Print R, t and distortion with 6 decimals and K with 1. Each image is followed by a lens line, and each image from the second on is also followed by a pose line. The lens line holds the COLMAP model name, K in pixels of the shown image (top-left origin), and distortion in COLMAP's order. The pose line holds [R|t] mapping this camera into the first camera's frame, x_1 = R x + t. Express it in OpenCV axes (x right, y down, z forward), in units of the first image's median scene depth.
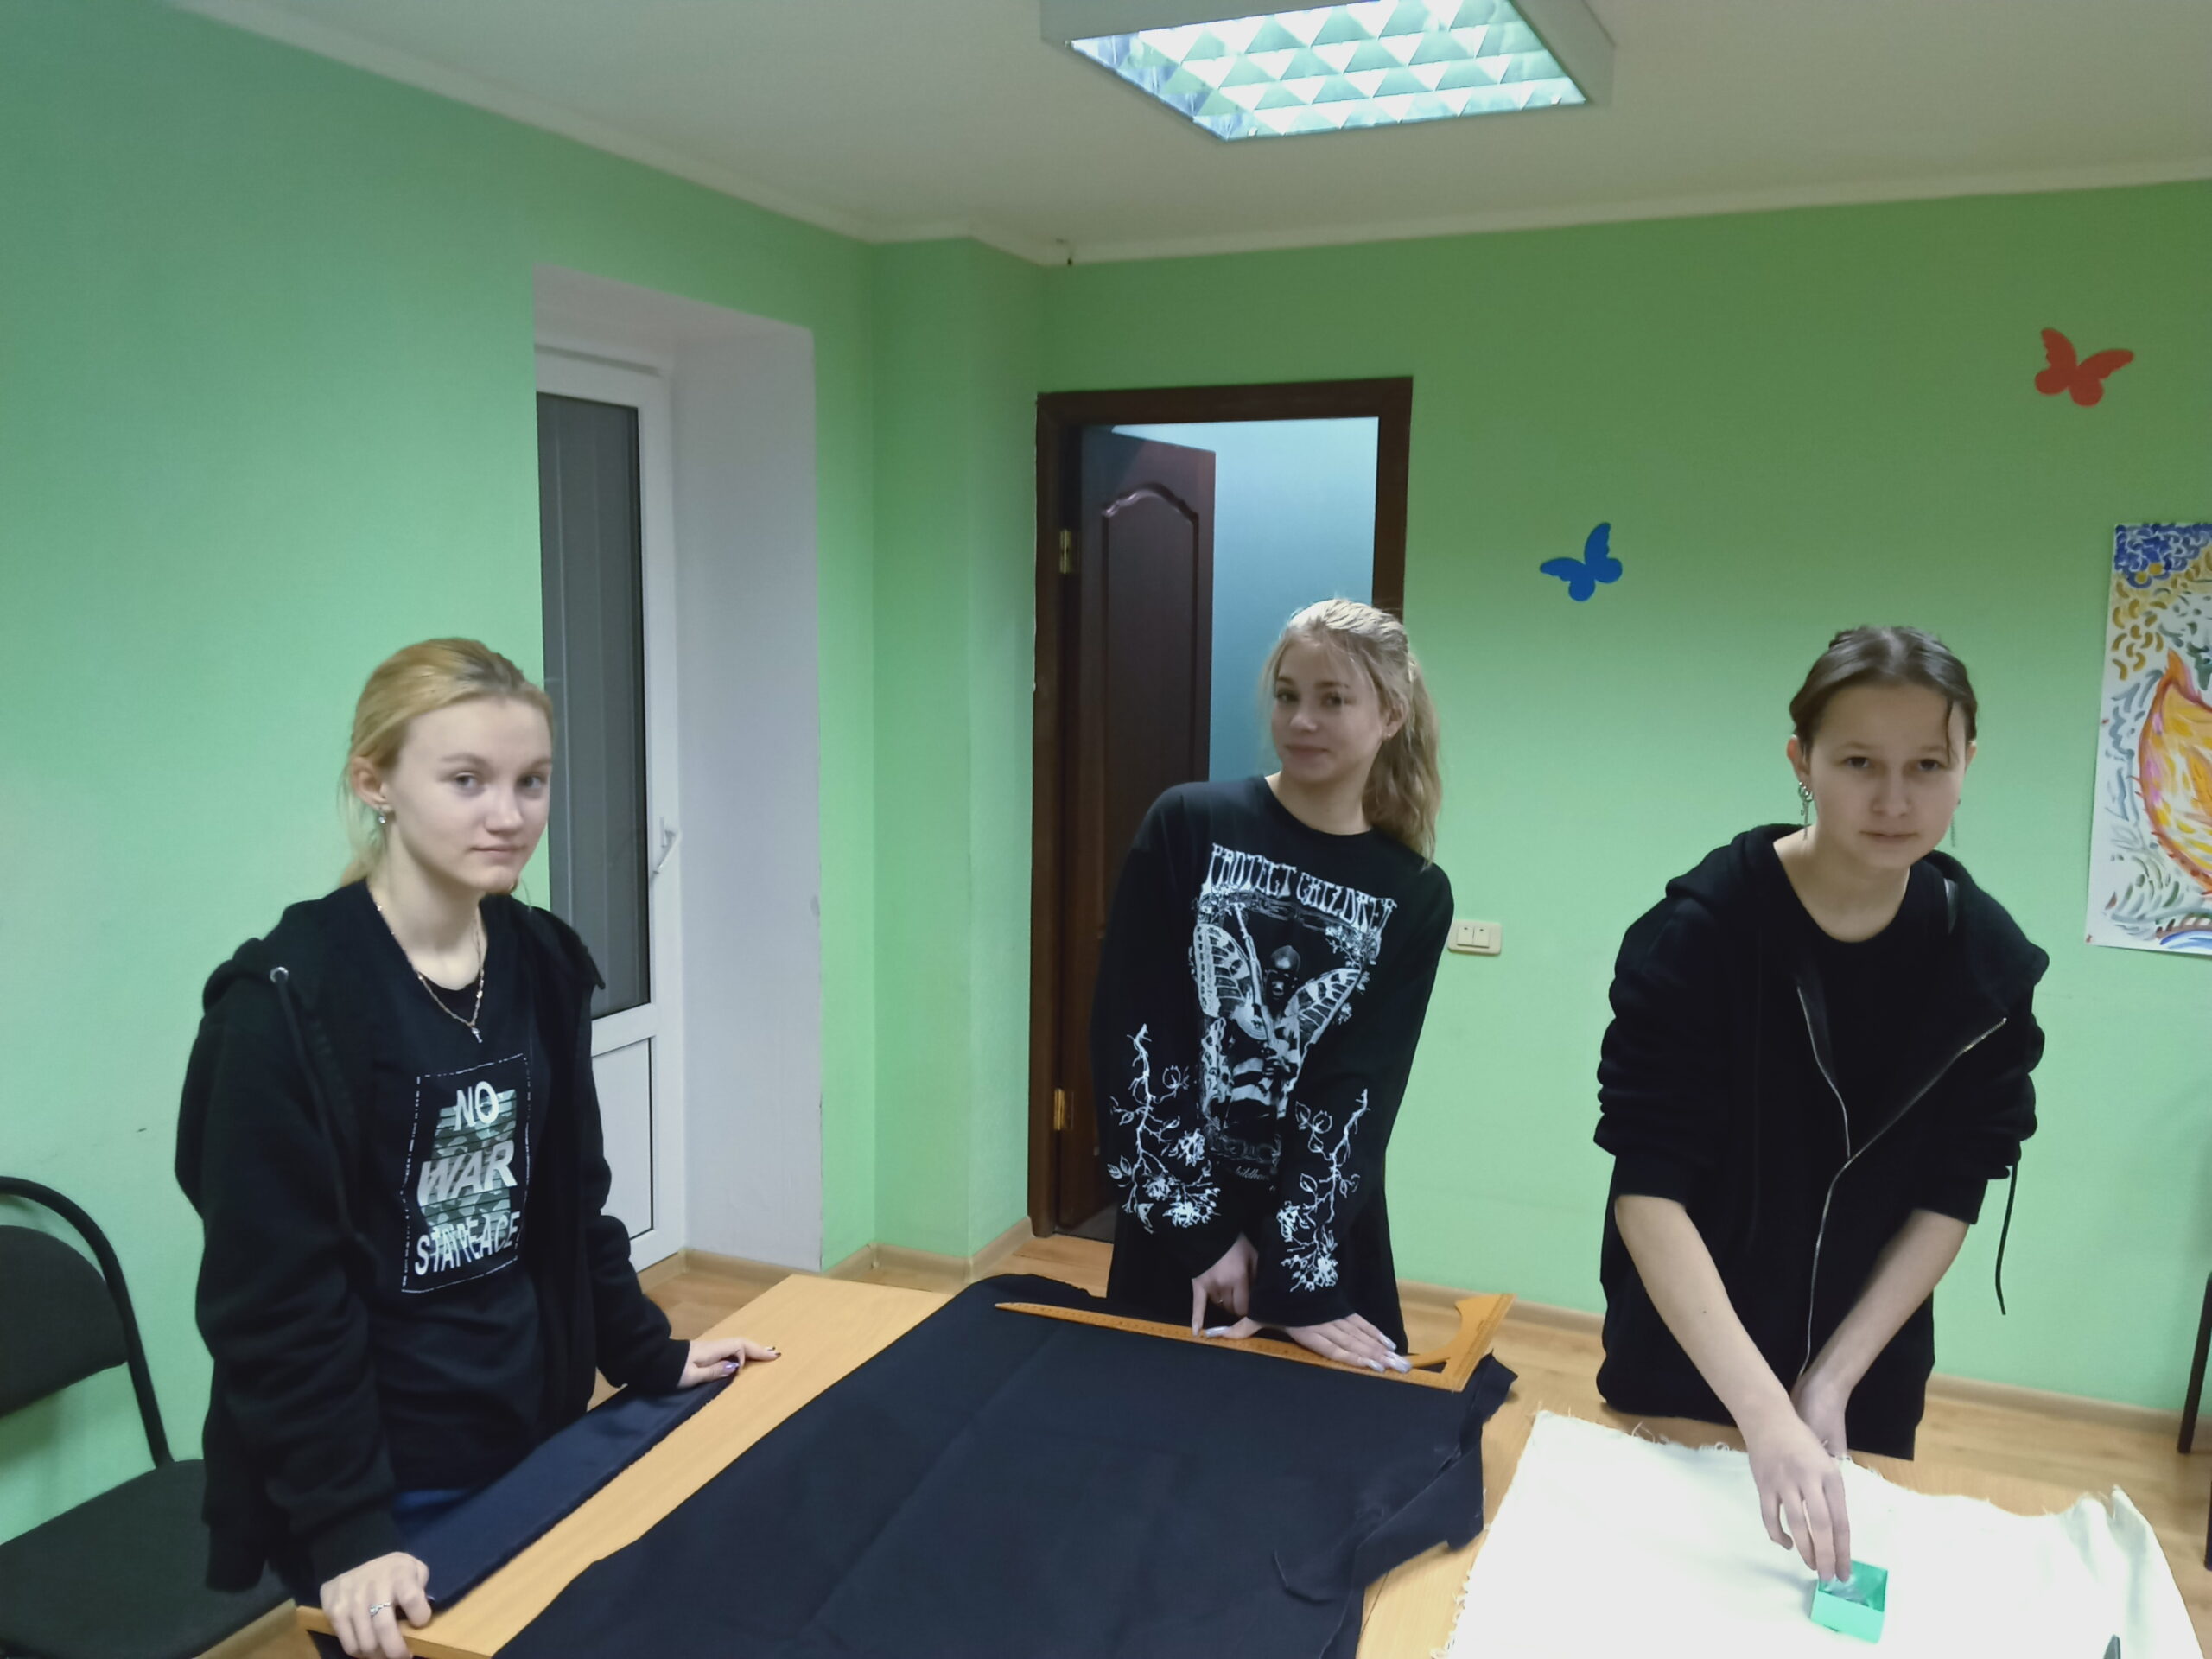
lens RADIAL K [[1745.9, 0, 1117.4], [0, 1745.9, 820.4], [0, 0, 1]] dist [-0.010129, -0.001577]
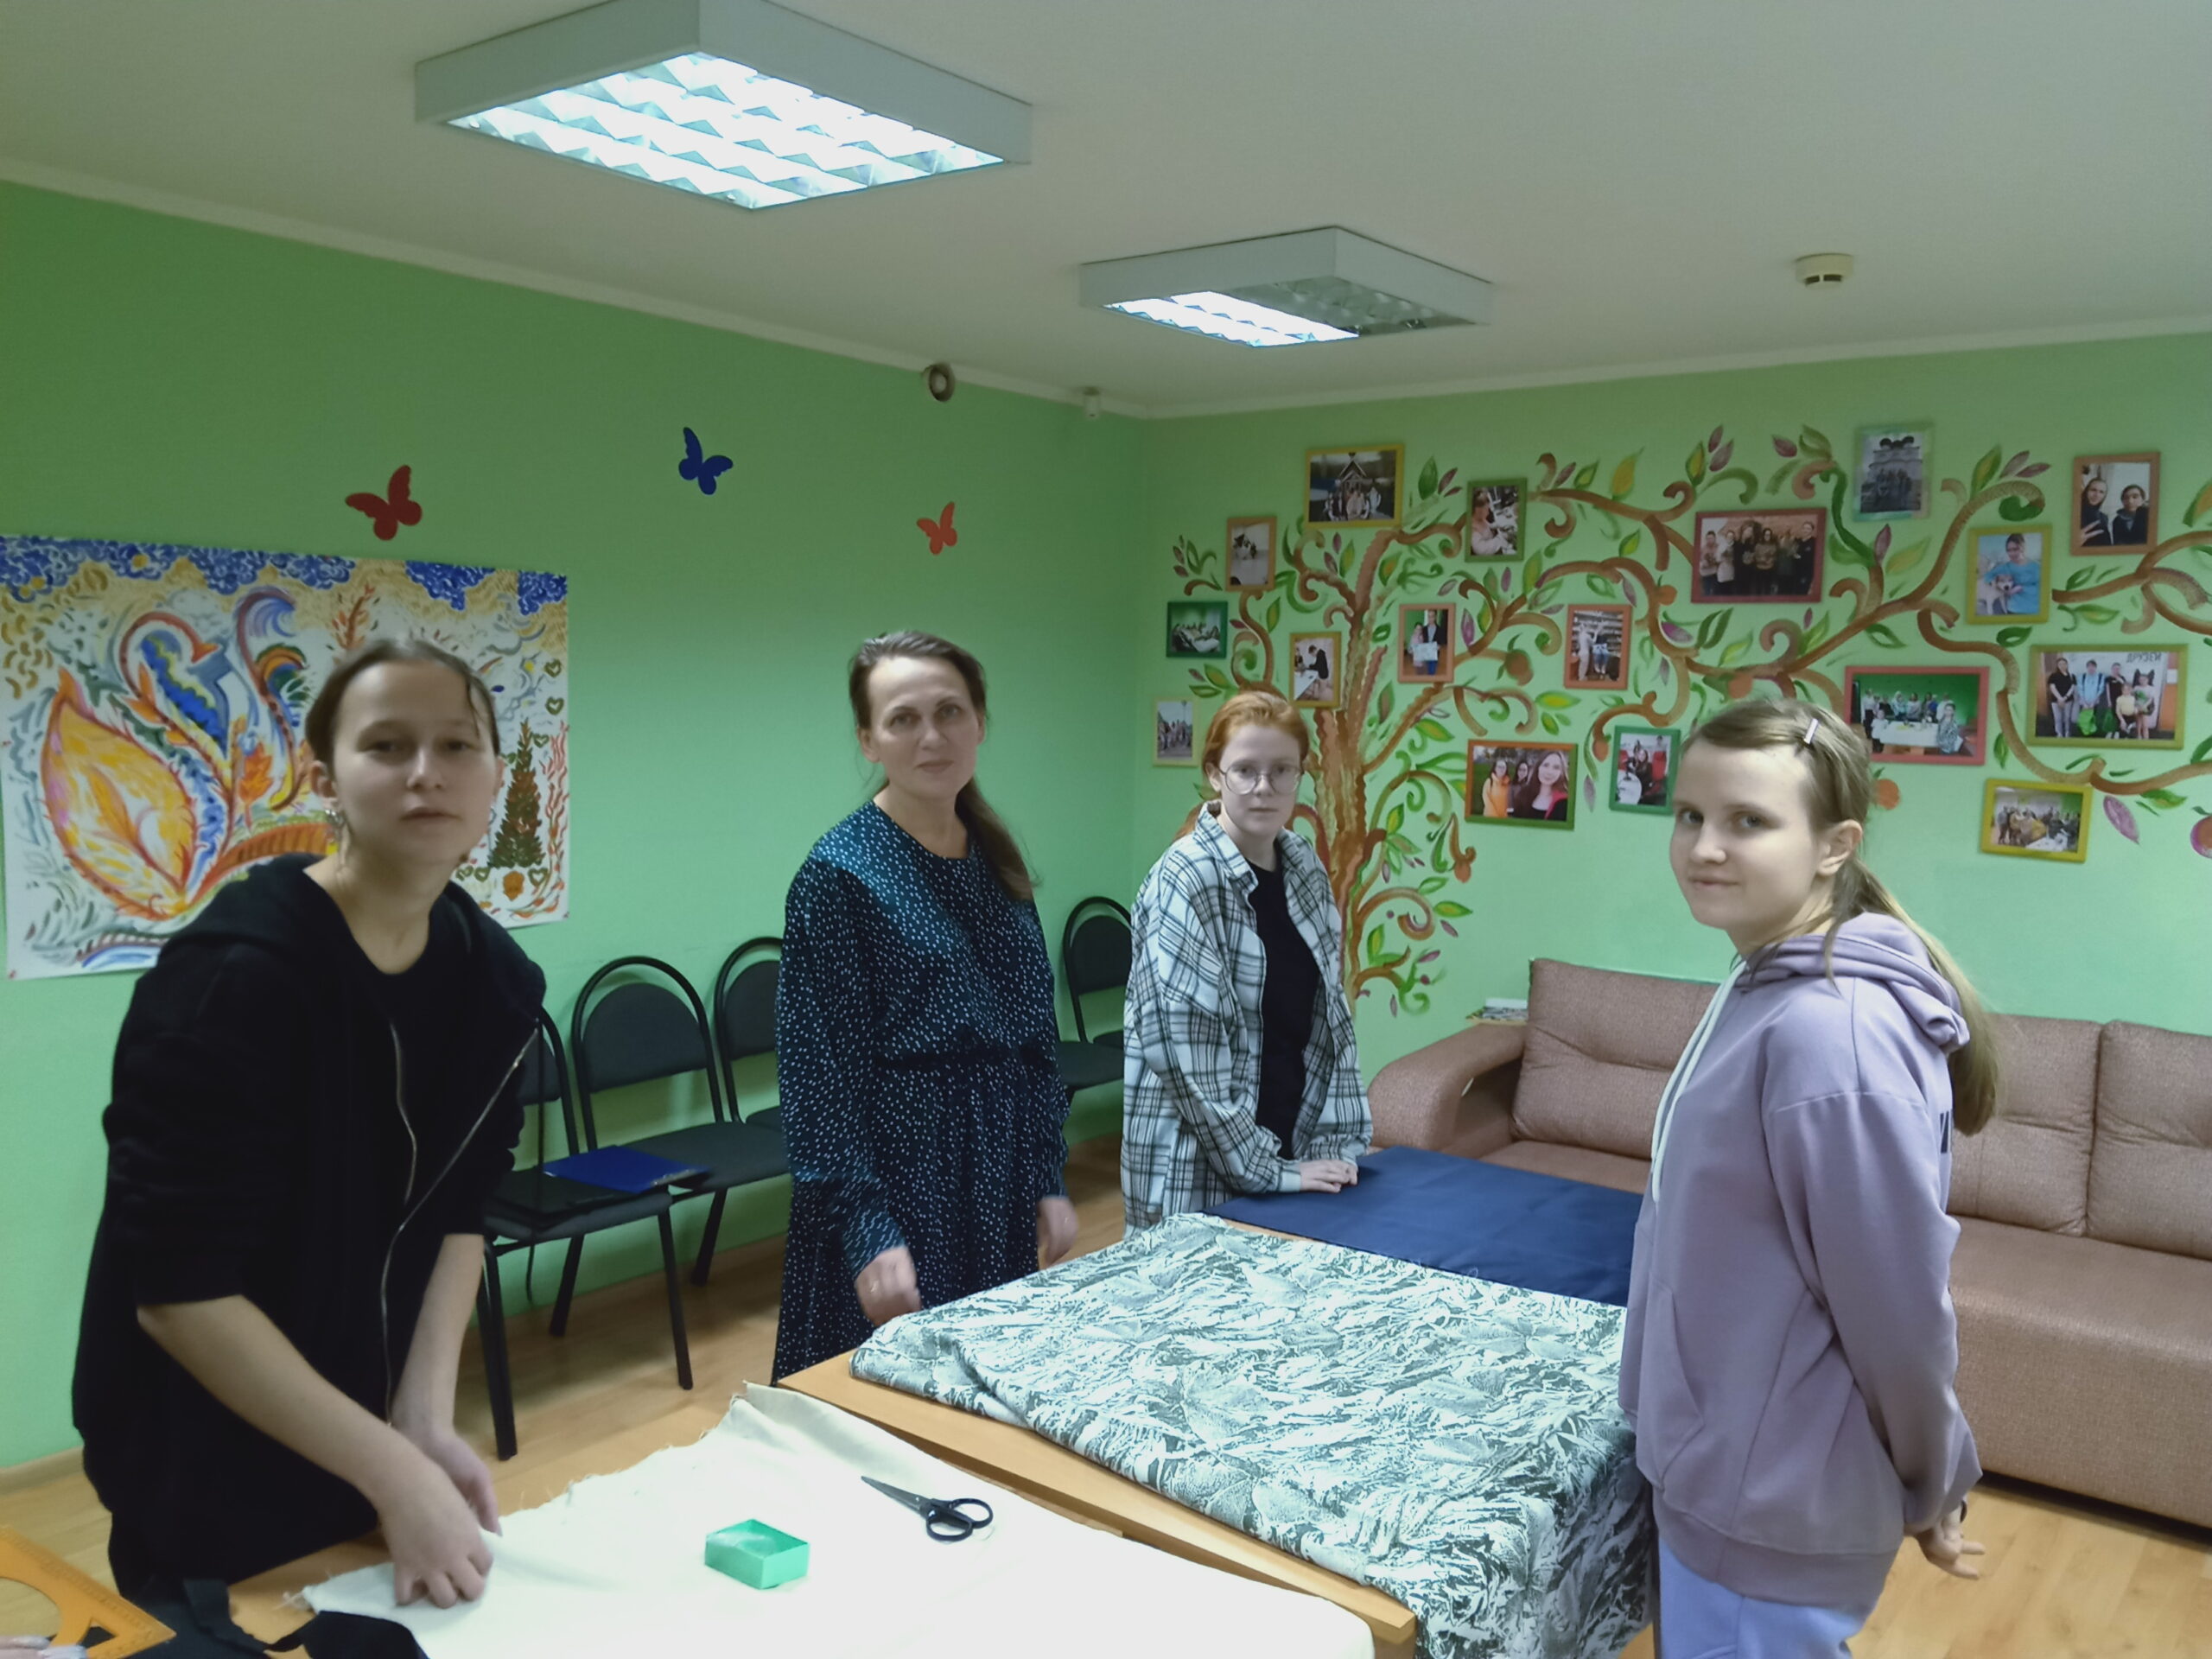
lens RADIAL K [[1800.5, 0, 1114.1], [0, 1800.5, 833.9], [0, 0, 1]] dist [0.111035, -0.200667]
pose [[0.281171, -0.099503, 0.954485, -0.214567], [0.090436, 0.992931, 0.076870, -0.030260], [-0.955387, 0.064707, 0.288182, 0.145049]]
